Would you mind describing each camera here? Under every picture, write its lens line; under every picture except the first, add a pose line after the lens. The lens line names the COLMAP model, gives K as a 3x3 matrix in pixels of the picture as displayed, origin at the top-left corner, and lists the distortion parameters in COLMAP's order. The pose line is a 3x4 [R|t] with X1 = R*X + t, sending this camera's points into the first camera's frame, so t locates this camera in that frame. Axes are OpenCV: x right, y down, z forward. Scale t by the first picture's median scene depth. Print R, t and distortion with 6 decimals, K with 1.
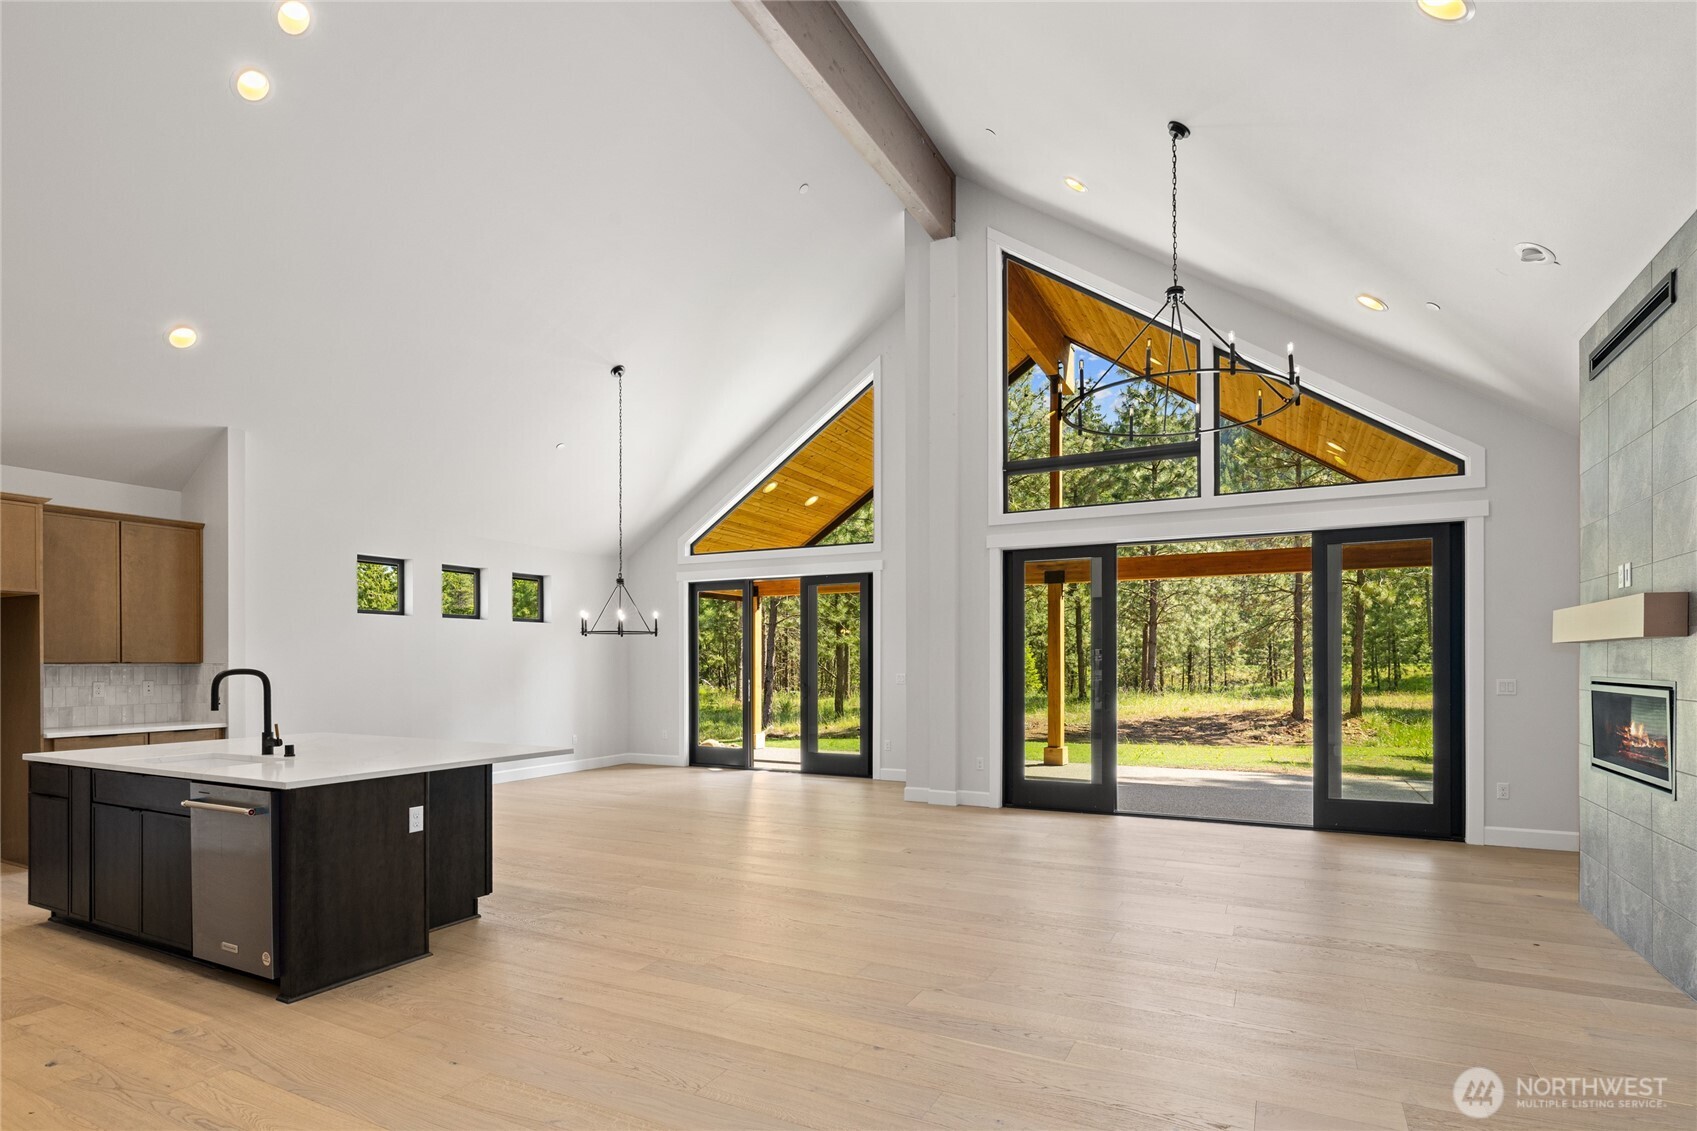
lens RADIAL K [[848.6, 0, 836.8], [0, 848.6, 664.4], [0, 0, 1]] dist [-0.010502, 0.002719]
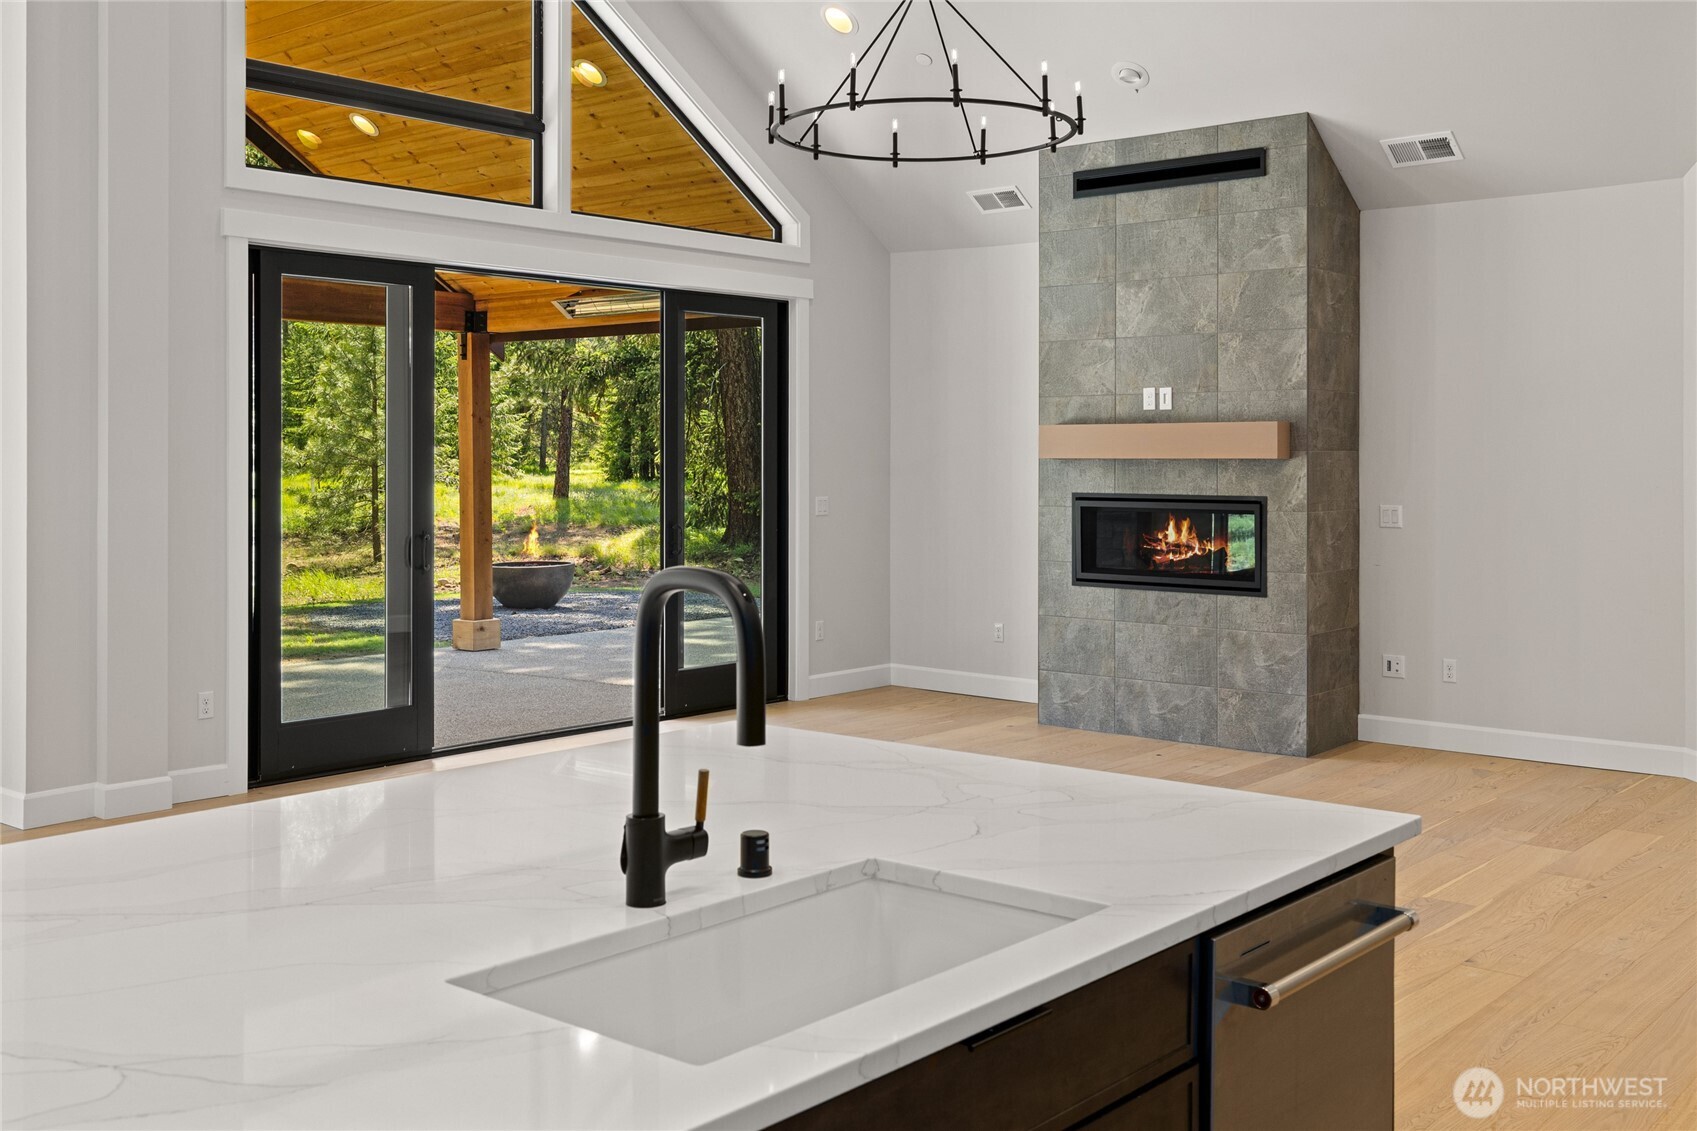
lens RADIAL K [[1709.5, 0, 861.8], [0, 1709.5, 456.8], [0, 0, 1]] dist [0.002524, 0.000000]
pose [[0.214319, 0.003020, 0.976759, -0.668225], [0.002123, 0.999991, -0.003557, -0.012214], [-0.976761, 0.002836, 0.214311, 0.467373]]
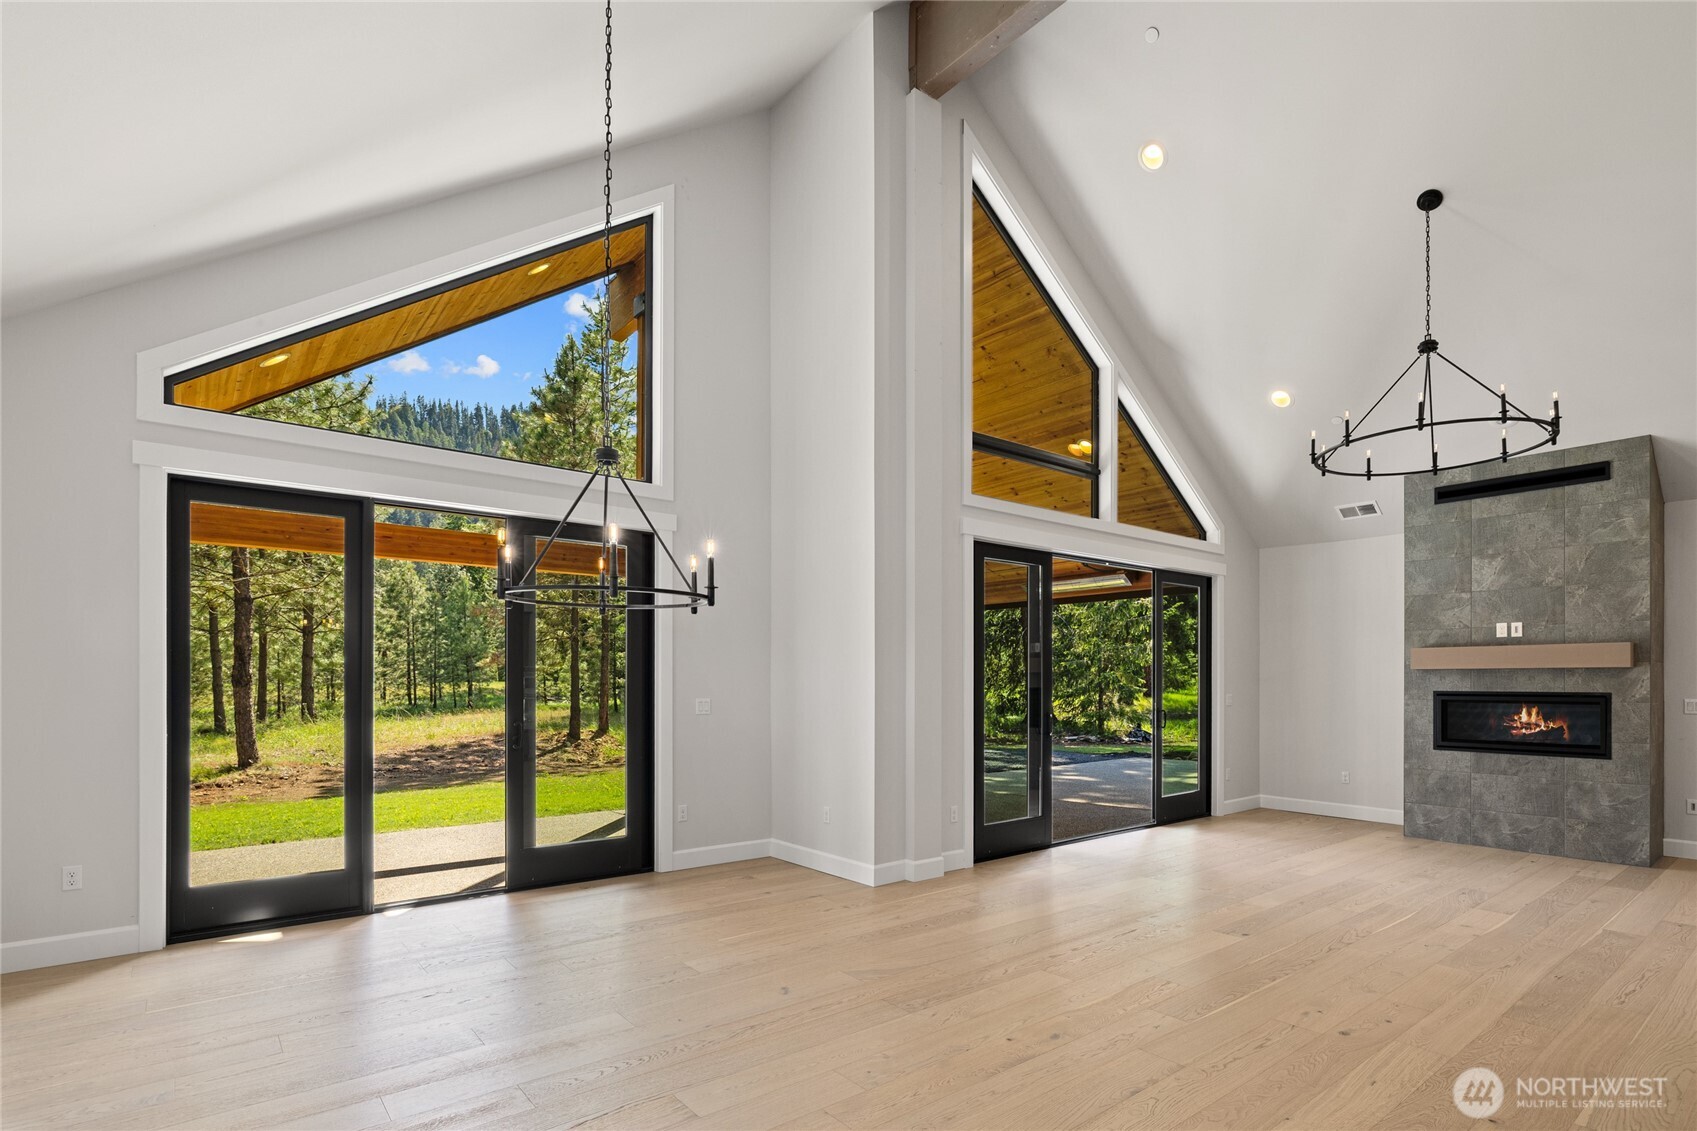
lens RADIAL K [[848.6, 0, 845.4], [0, 848.6, 679.6], [0, 0, 1]] dist [-0.010502, 0.002719]
pose [[0.396580, 0.005246, 0.917985, -0.582291], [0.000794, 0.999981, -0.006058, 0.001619], [-0.918000, 0.003131, 0.396569, 0.803376]]
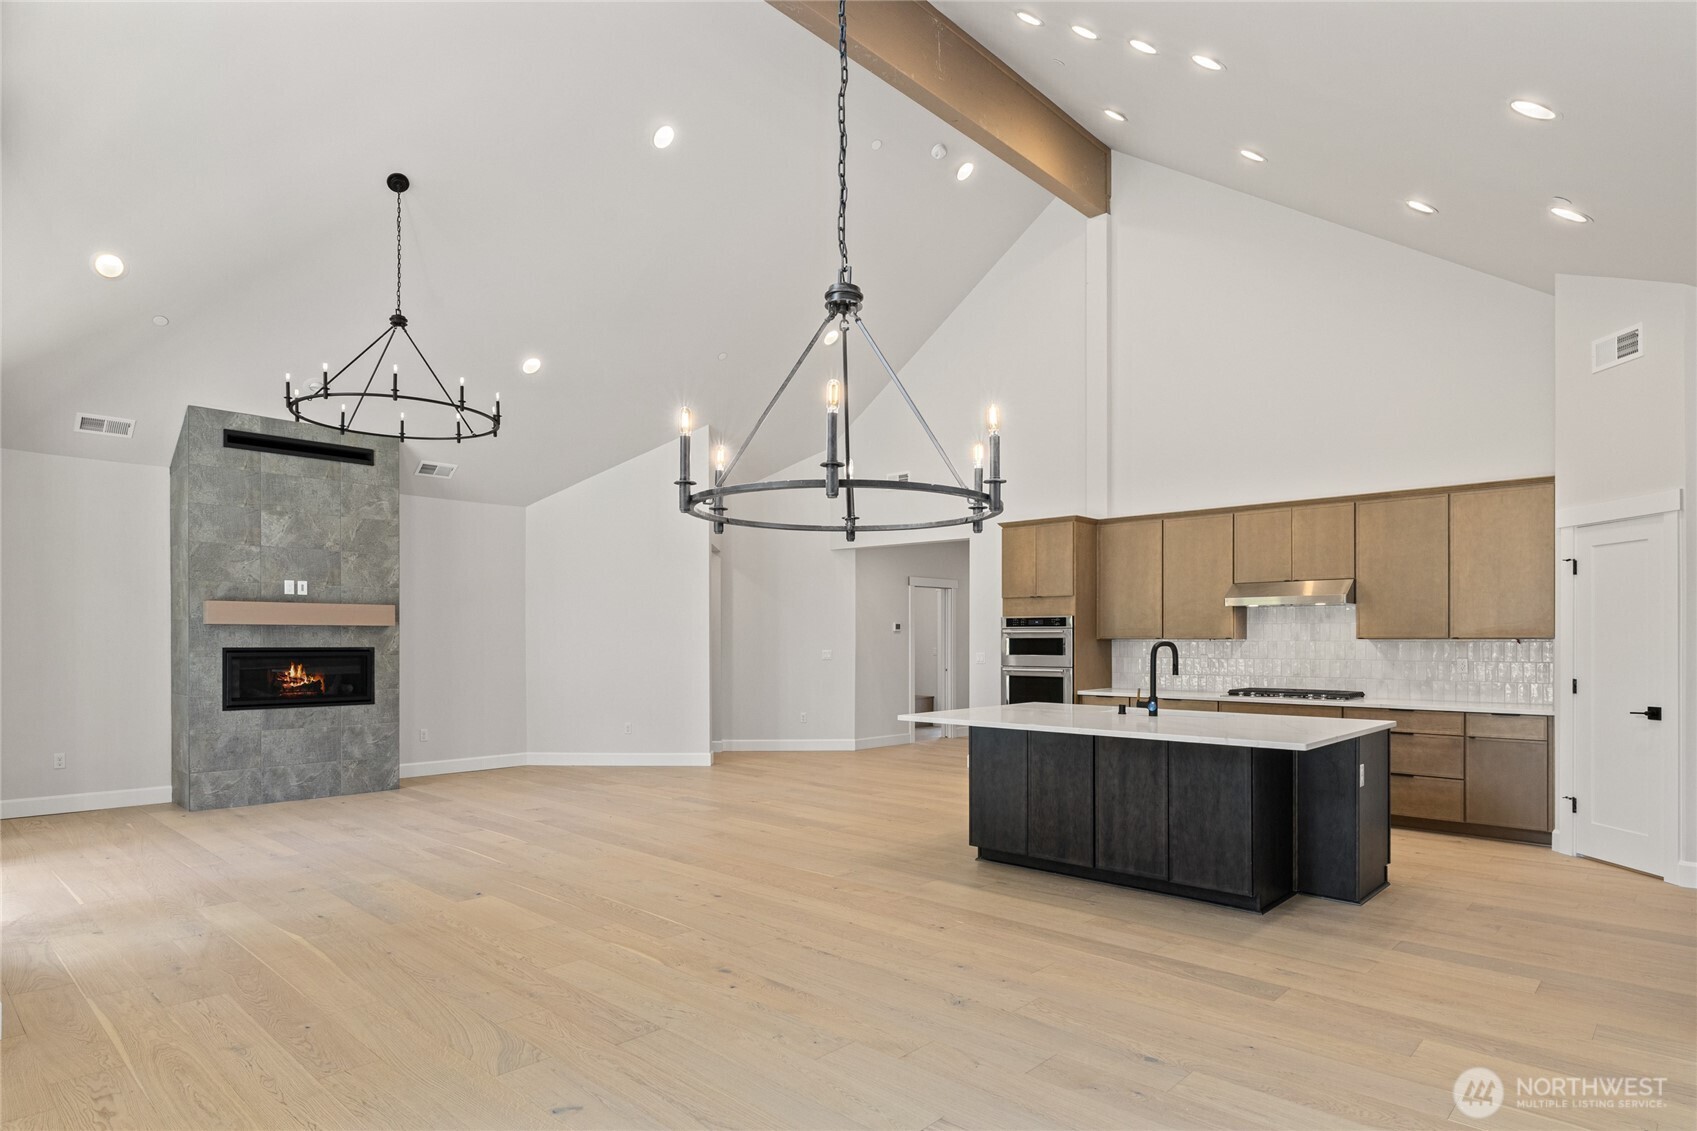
lens RADIAL K [[935.8, 0, 835.4], [0, 935.8, 646.7], [0, 0, 1]] dist [0.001313, 0.000042]
pose [[-0.963840, -0.001052, 0.266480, -0.331495], [0.001869, 0.999941, 0.010707, -0.001136], [-0.266476, 0.010818, -0.963781, 1.330484]]
